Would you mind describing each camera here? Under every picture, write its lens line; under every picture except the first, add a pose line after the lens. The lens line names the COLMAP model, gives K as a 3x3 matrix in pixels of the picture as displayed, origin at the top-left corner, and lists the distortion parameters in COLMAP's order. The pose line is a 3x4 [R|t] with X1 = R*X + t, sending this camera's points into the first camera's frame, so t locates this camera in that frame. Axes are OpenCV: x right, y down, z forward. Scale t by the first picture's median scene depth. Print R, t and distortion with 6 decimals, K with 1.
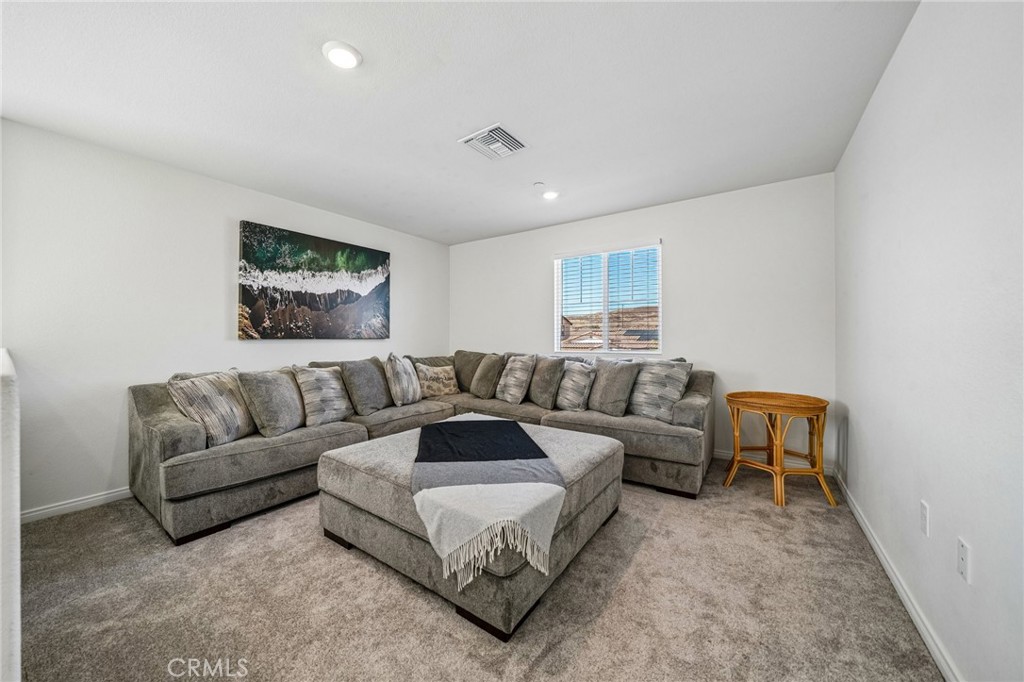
lens RADIAL K [[360.2, 0, 508.8], [0, 360.2, 333.6], [0, 0, 1]] dist [-0.016245, 0.000046]
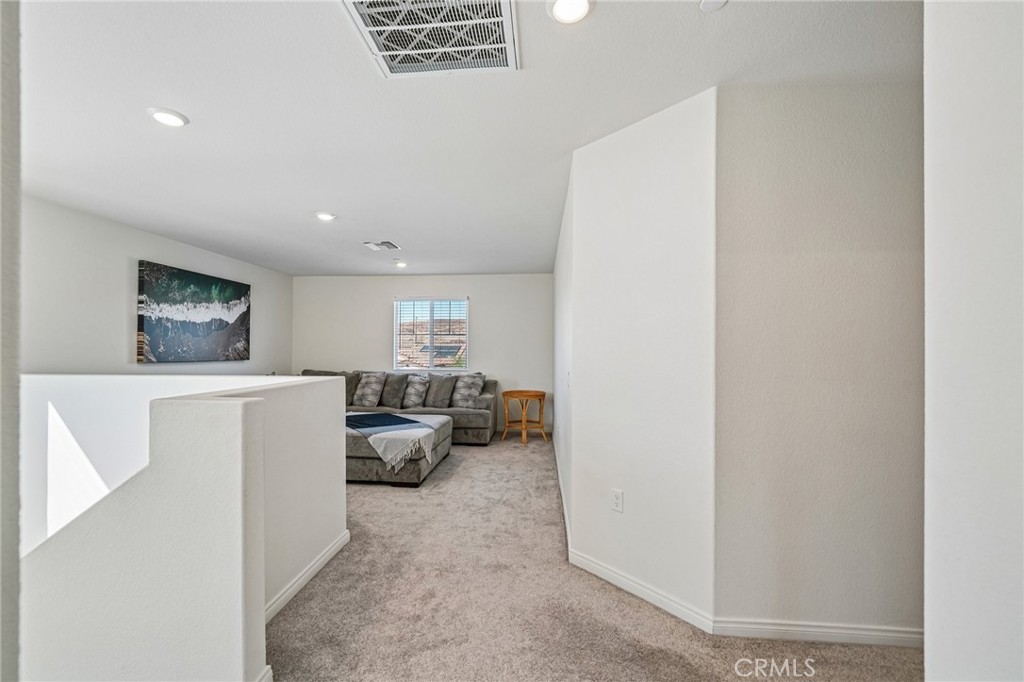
lens RADIAL K [[426.3, 0, 498.3], [0, 426.3, 346.7], [0, 0, 1]] dist [-0.001531, -0.000040]
pose [[0.875543, 0.011948, 0.482992, -0.373454], [-0.010905, 0.999928, -0.004967, -0.039501], [-0.483017, -0.000918, 0.875610, -0.722572]]
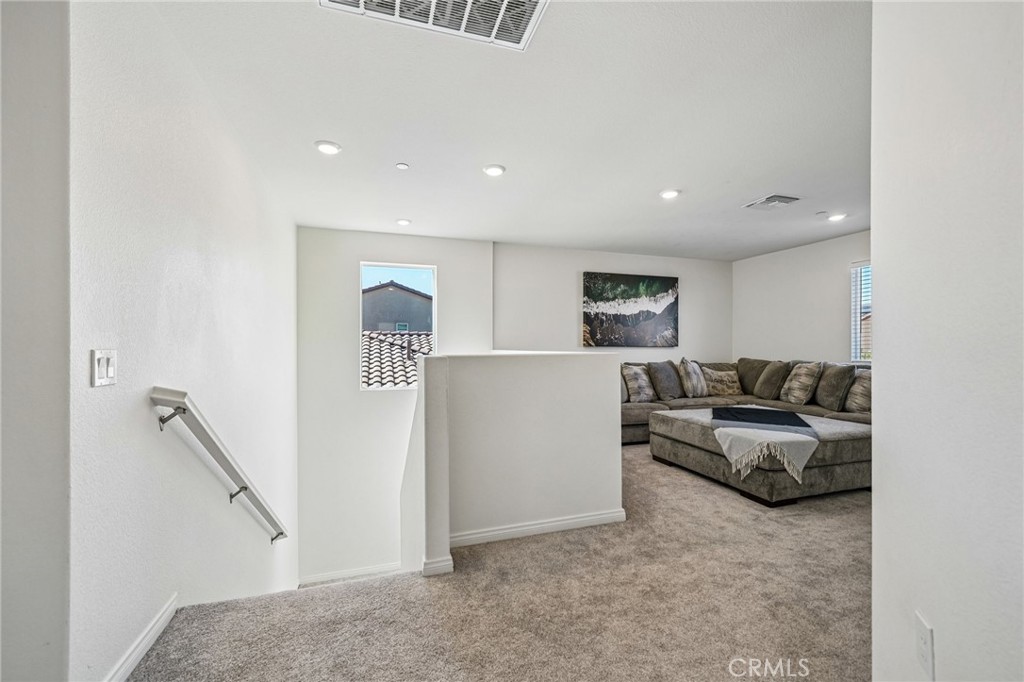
lens RADIAL K [[406.5, 0, 500.0], [0, 406.5, 342.9], [0, 0, 1]] dist [-0.009304, -0.000060]
pose [[0.779327, -0.000518, -0.626617, 0.084808], [0.001396, 0.999999, 0.000910, -0.002251], [0.626616, -0.001584, 0.779327, -0.605826]]
